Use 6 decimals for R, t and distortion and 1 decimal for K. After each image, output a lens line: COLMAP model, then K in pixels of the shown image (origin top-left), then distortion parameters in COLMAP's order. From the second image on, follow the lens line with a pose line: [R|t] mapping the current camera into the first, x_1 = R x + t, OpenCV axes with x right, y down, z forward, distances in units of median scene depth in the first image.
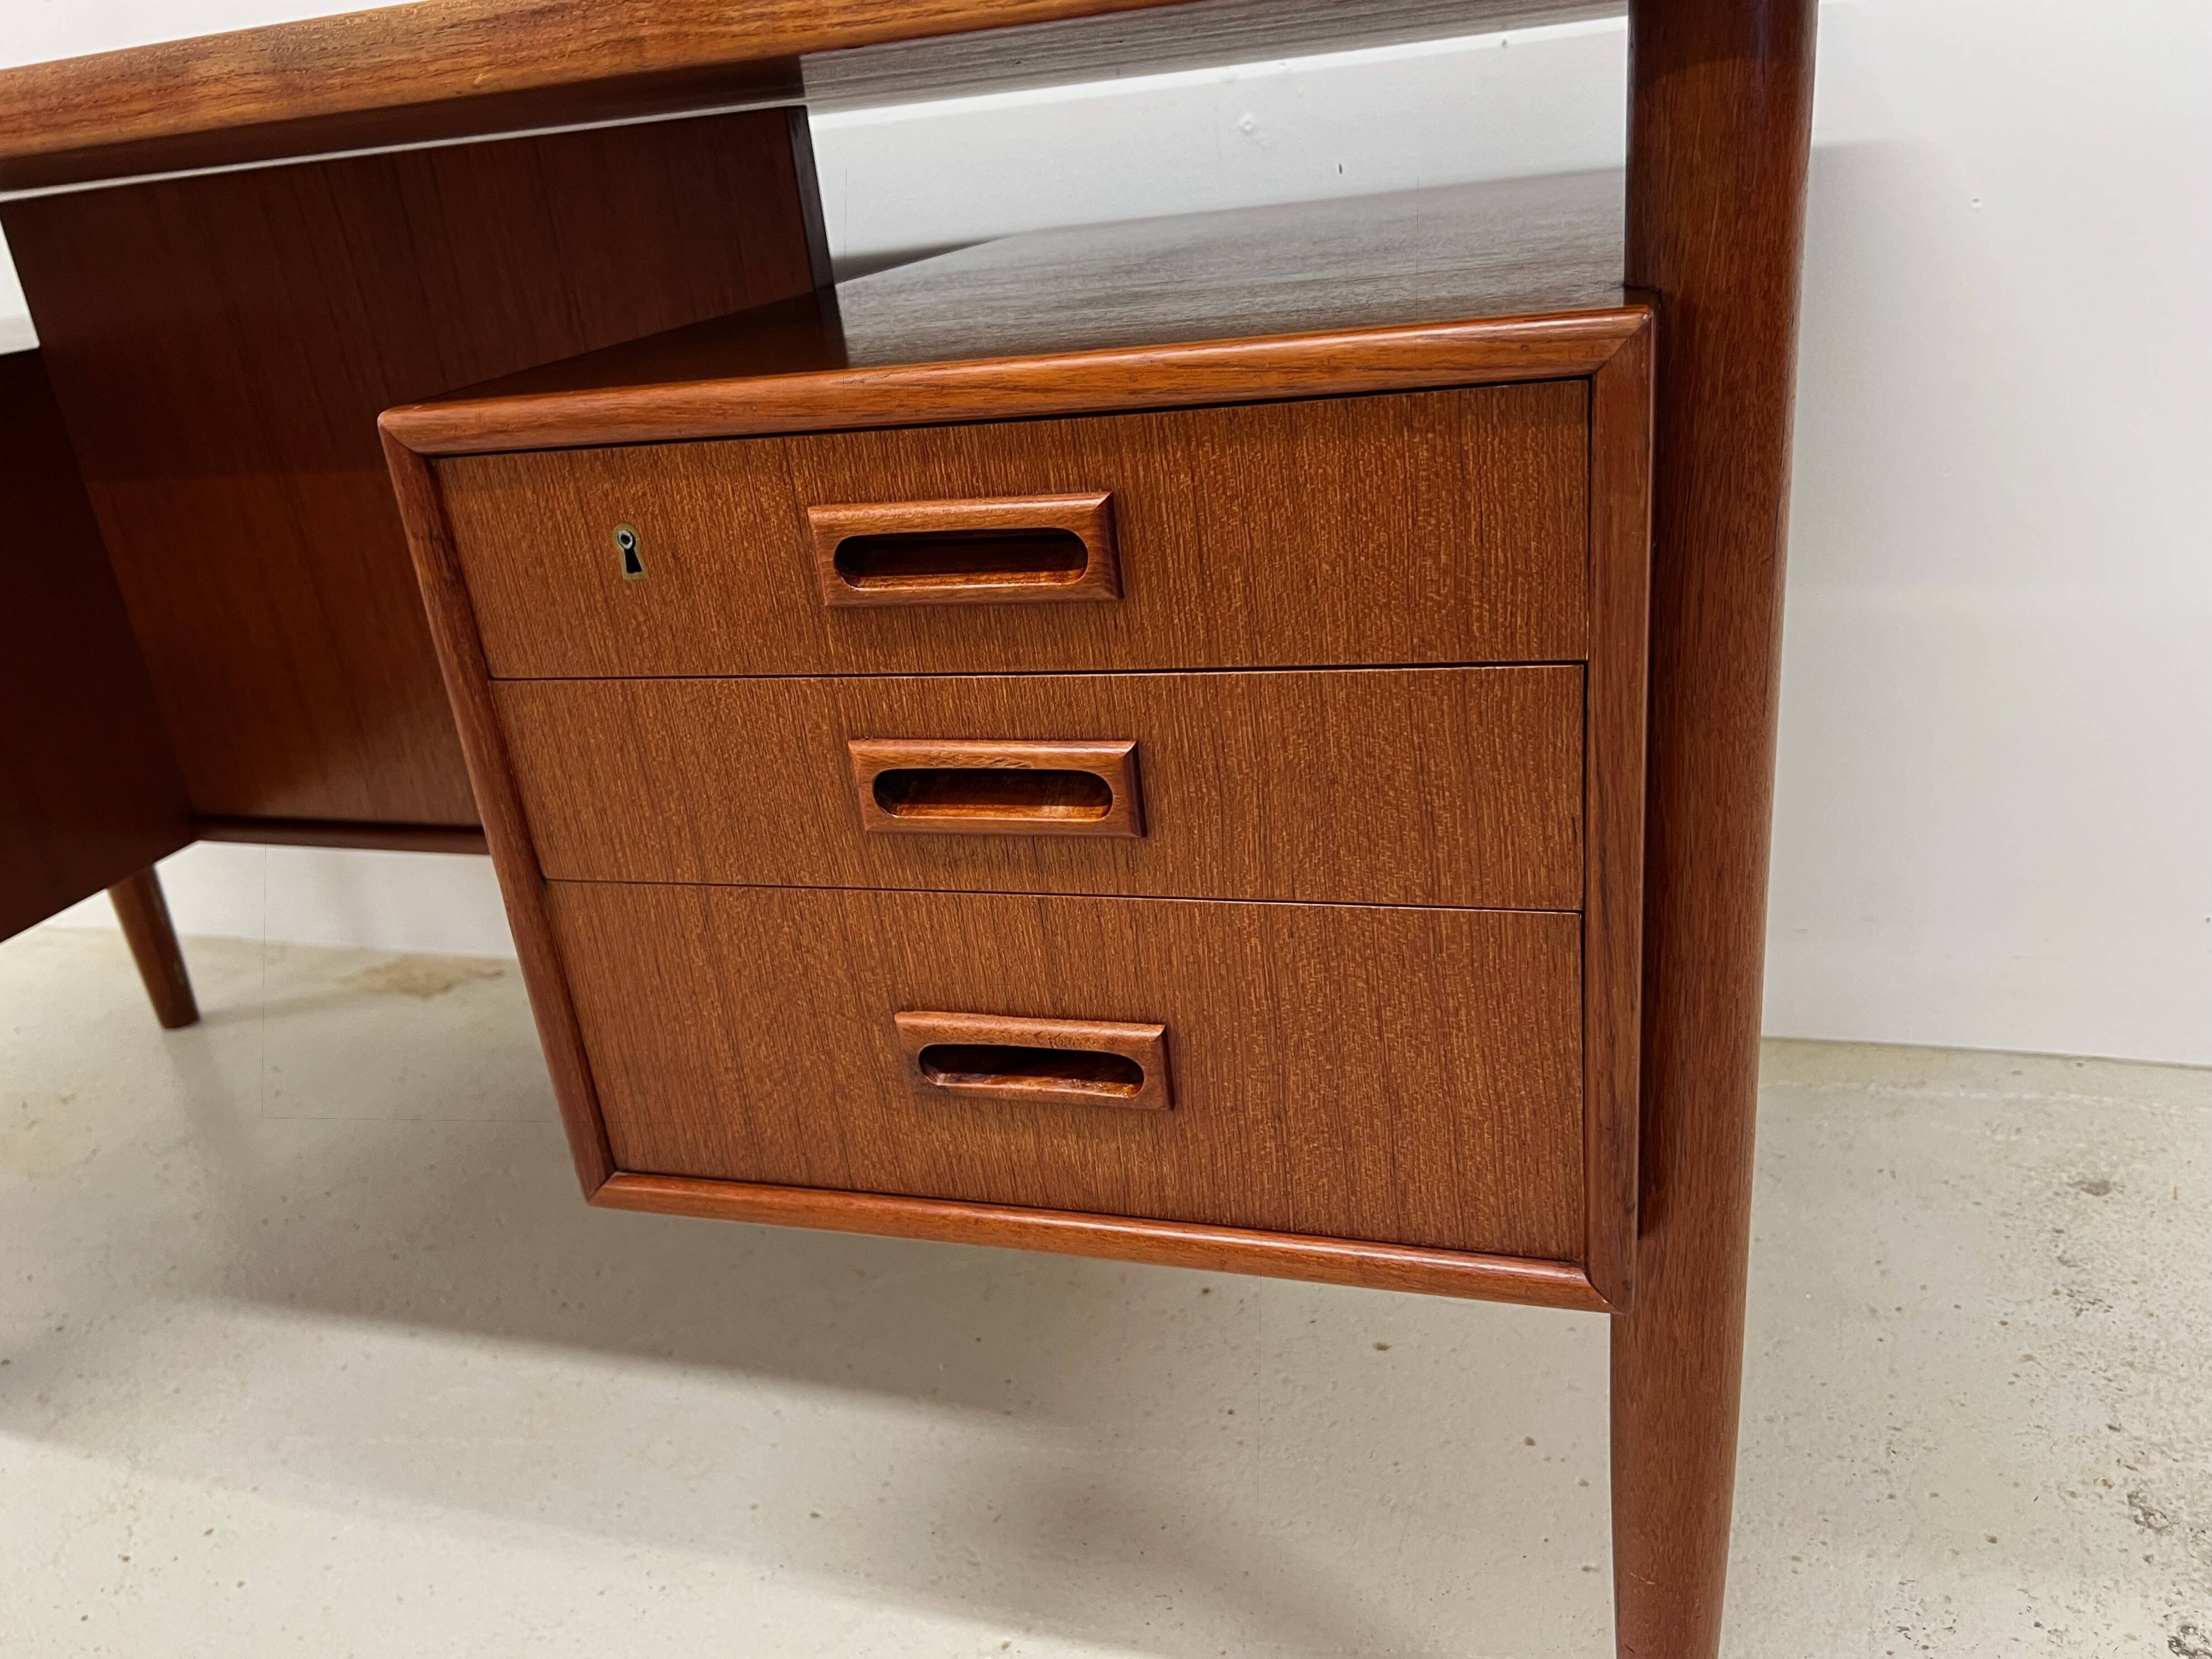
lens RADIAL K [[1681.4, 0, 1106.0], [0, 1681.4, 829.5], [0, 0, 1]] dist [0.082127, -0.116117]
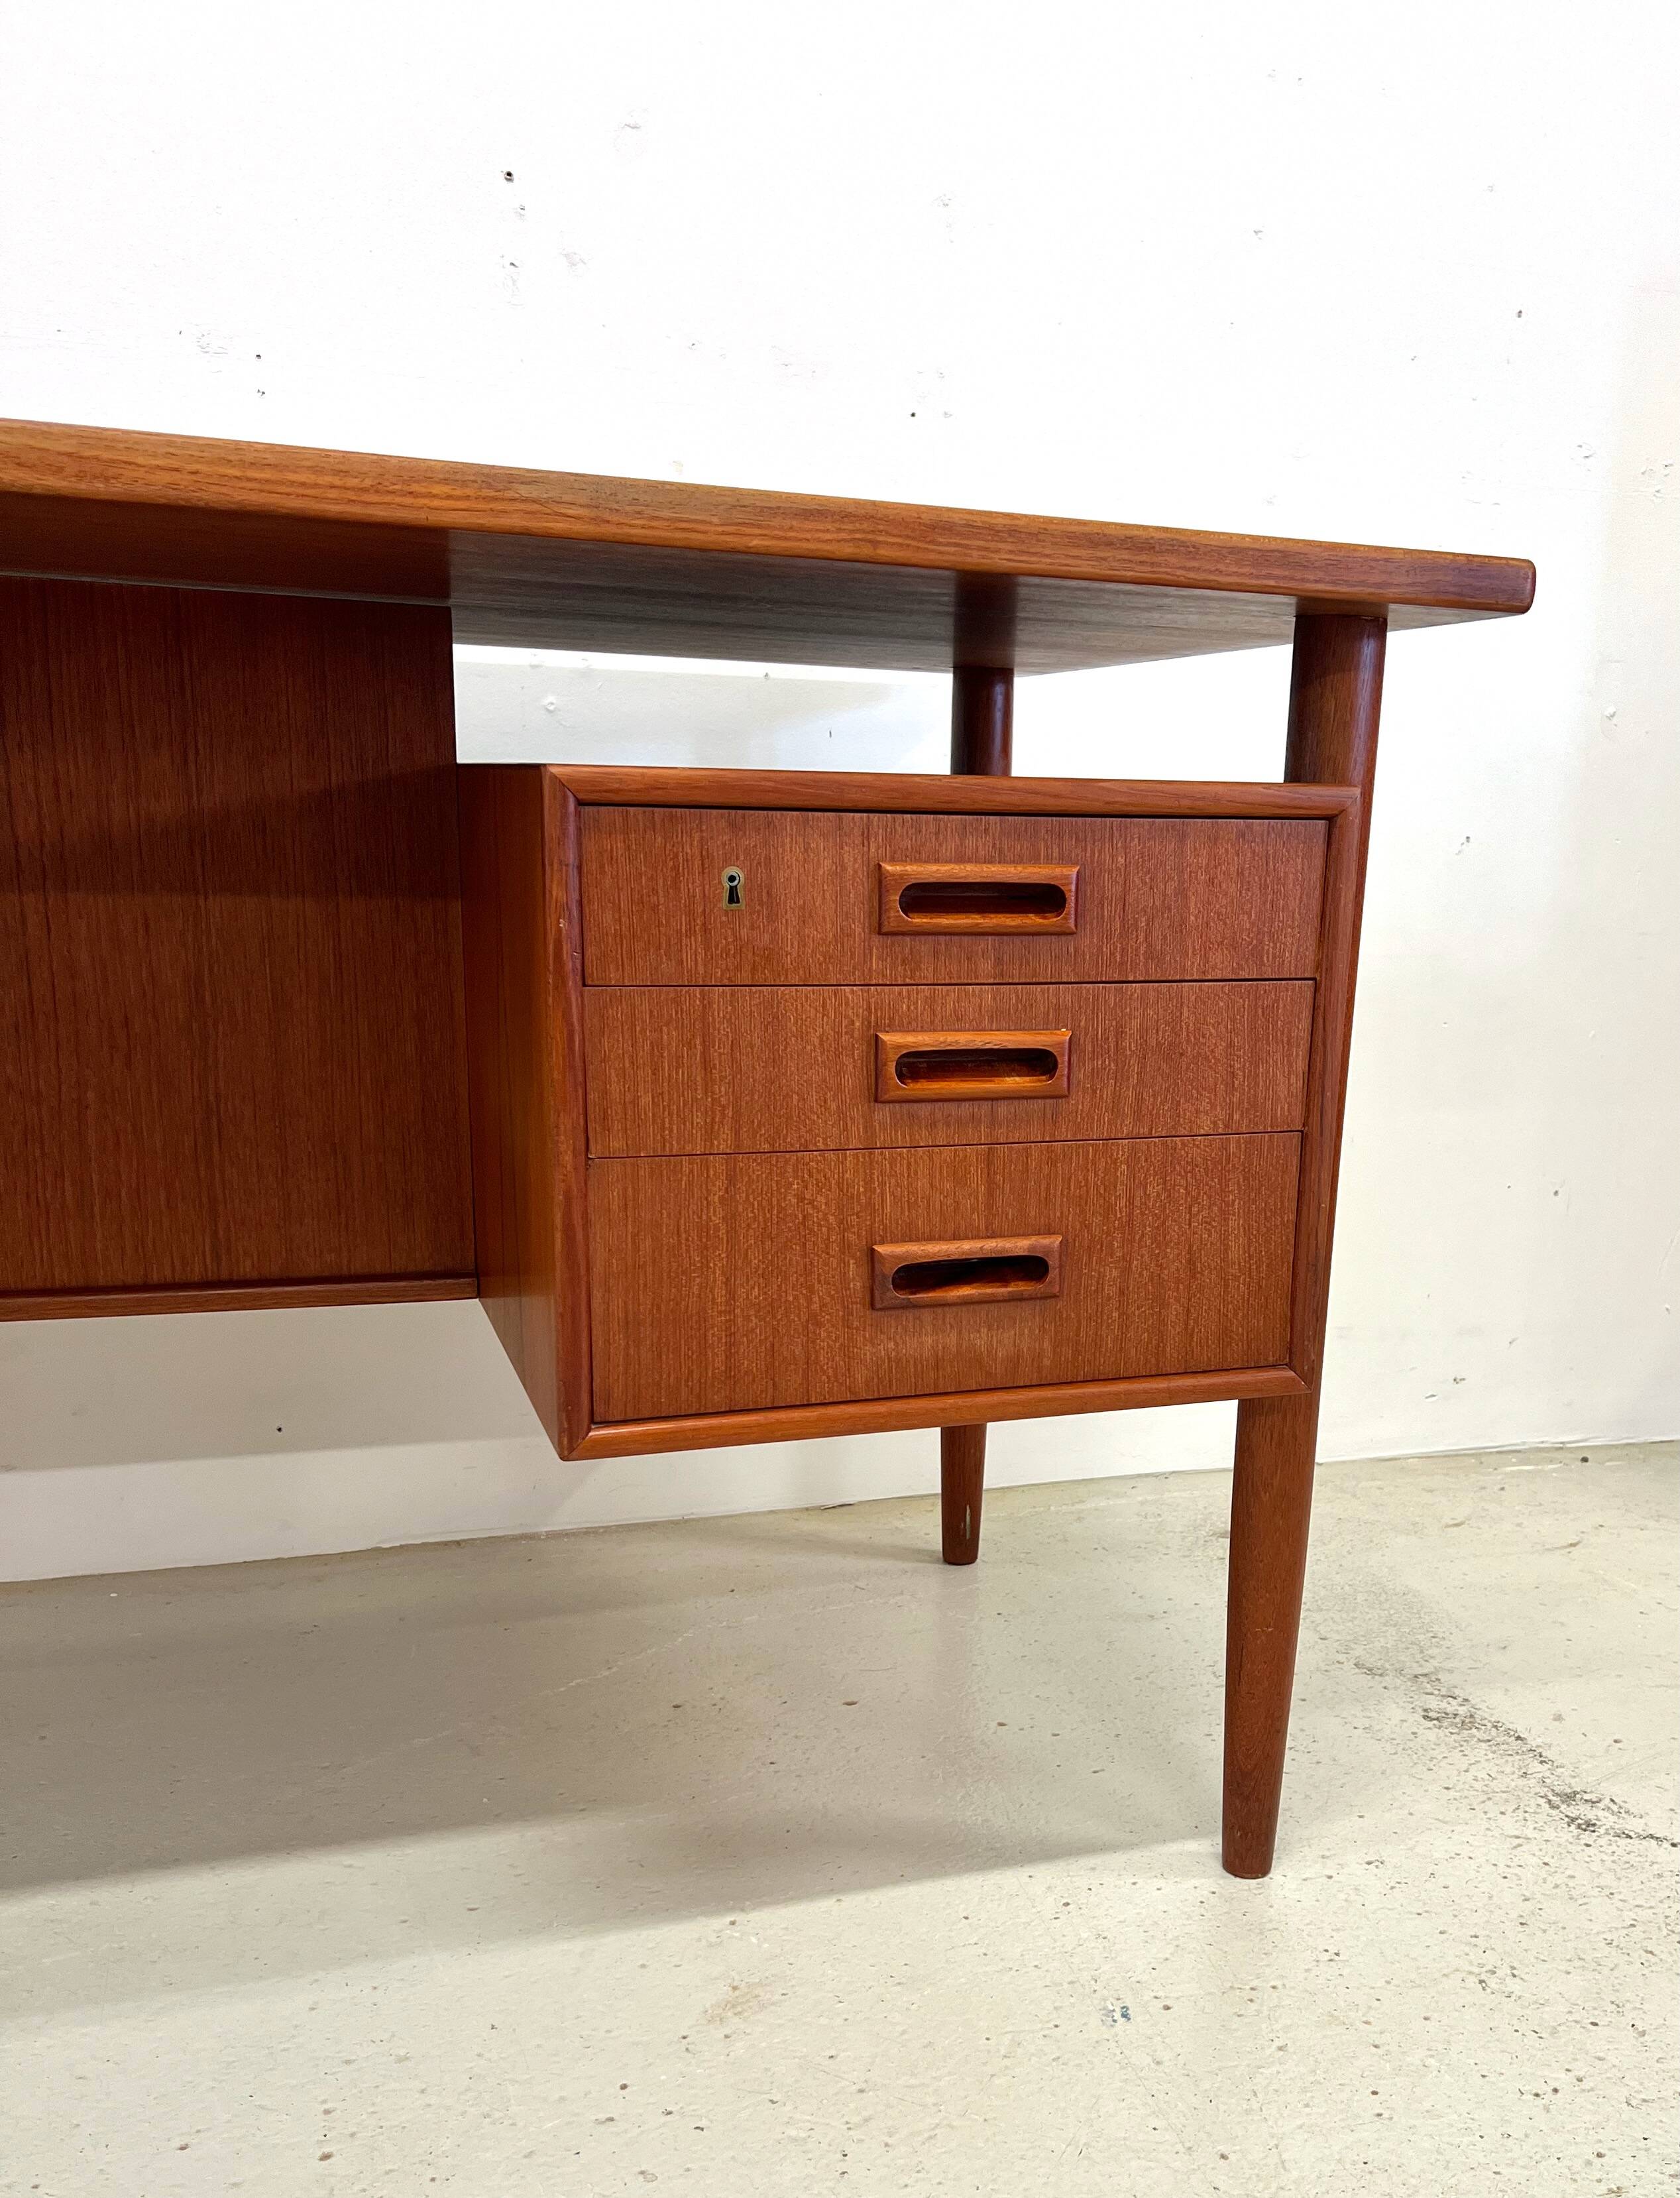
lens RADIAL K [[1998.8, 0, 1000.3], [0, 1998.8, 1360.8], [0, 0, 1]] dist [0.134134, -0.307912]
pose [[0.775967, -0.040098, 0.629498, -1.156078], [0.131476, 0.986339, -0.099240, 0.405326], [-0.616920, 0.159771, 0.770638, -0.334286]]
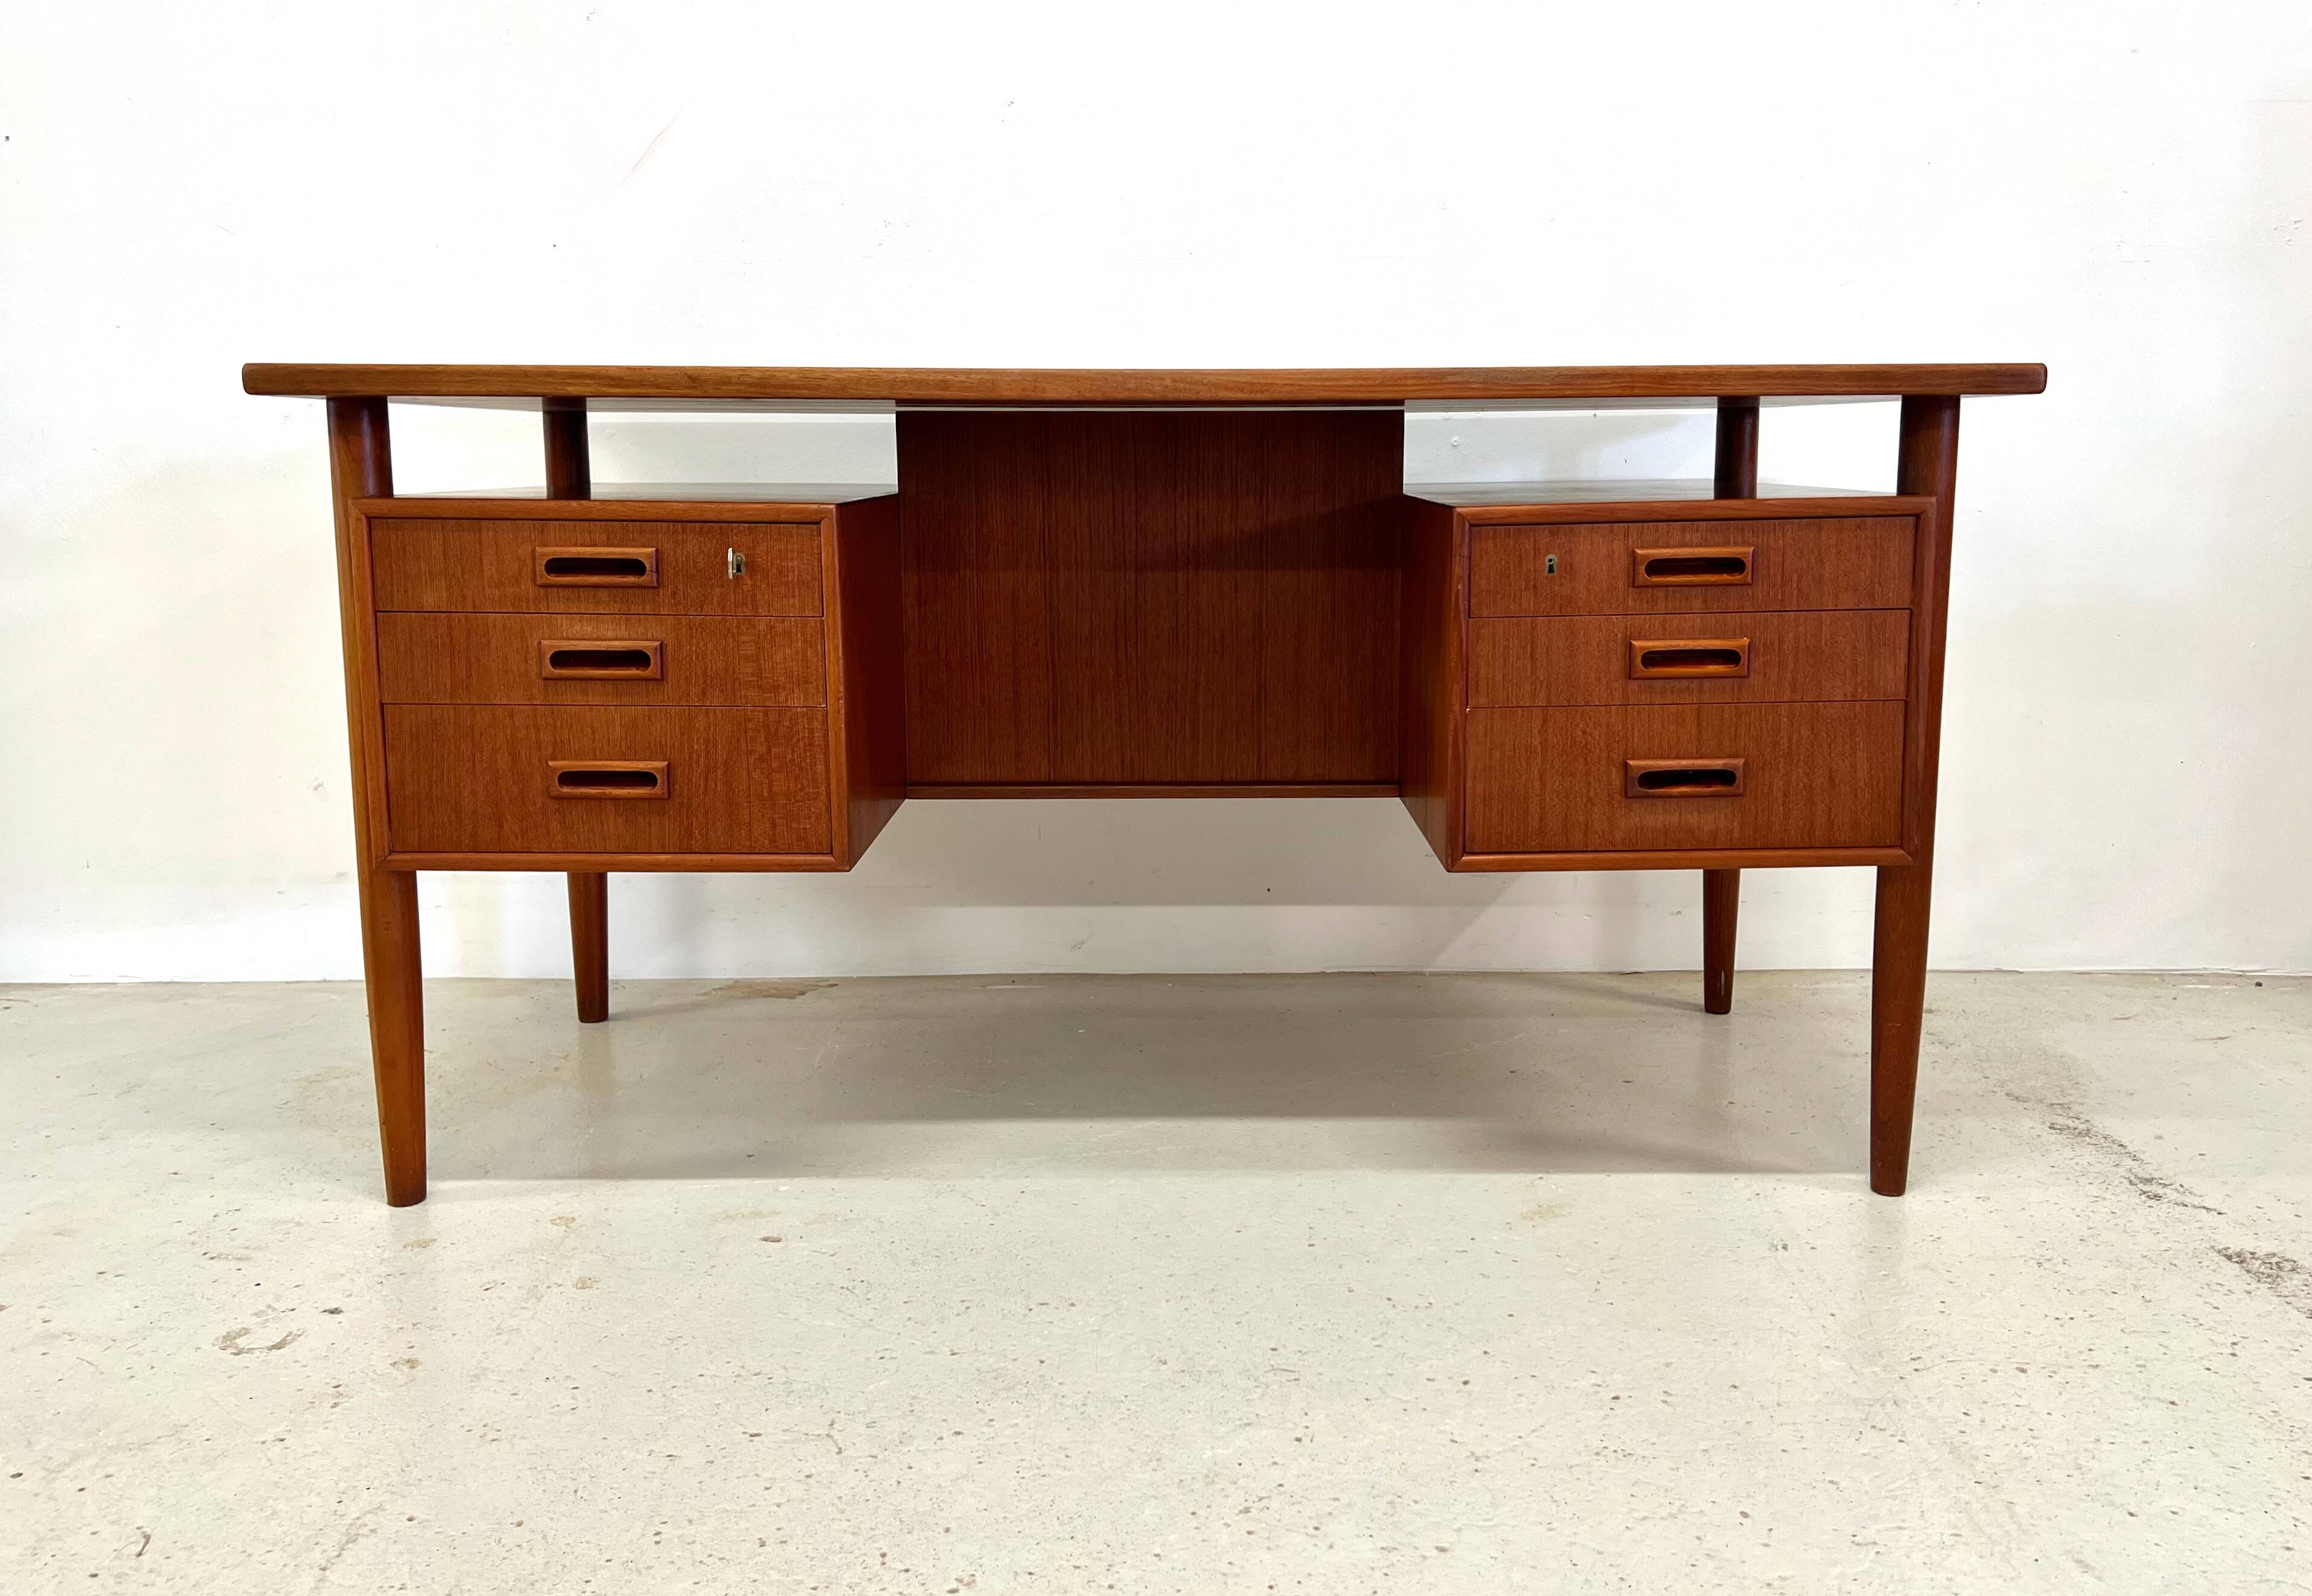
lens RADIAL K [[1775.2, 0, 1187.6], [0, 1775.2, 705.8], [0, 0, 1]] dist [0.103863, -0.197890]
pose [[0.945797, 0.051319, 0.320678, -1.653122], [0.034159, 0.966238, -0.255376, 0.712050], [-0.322957, 0.252488, 0.912112, -1.230250]]
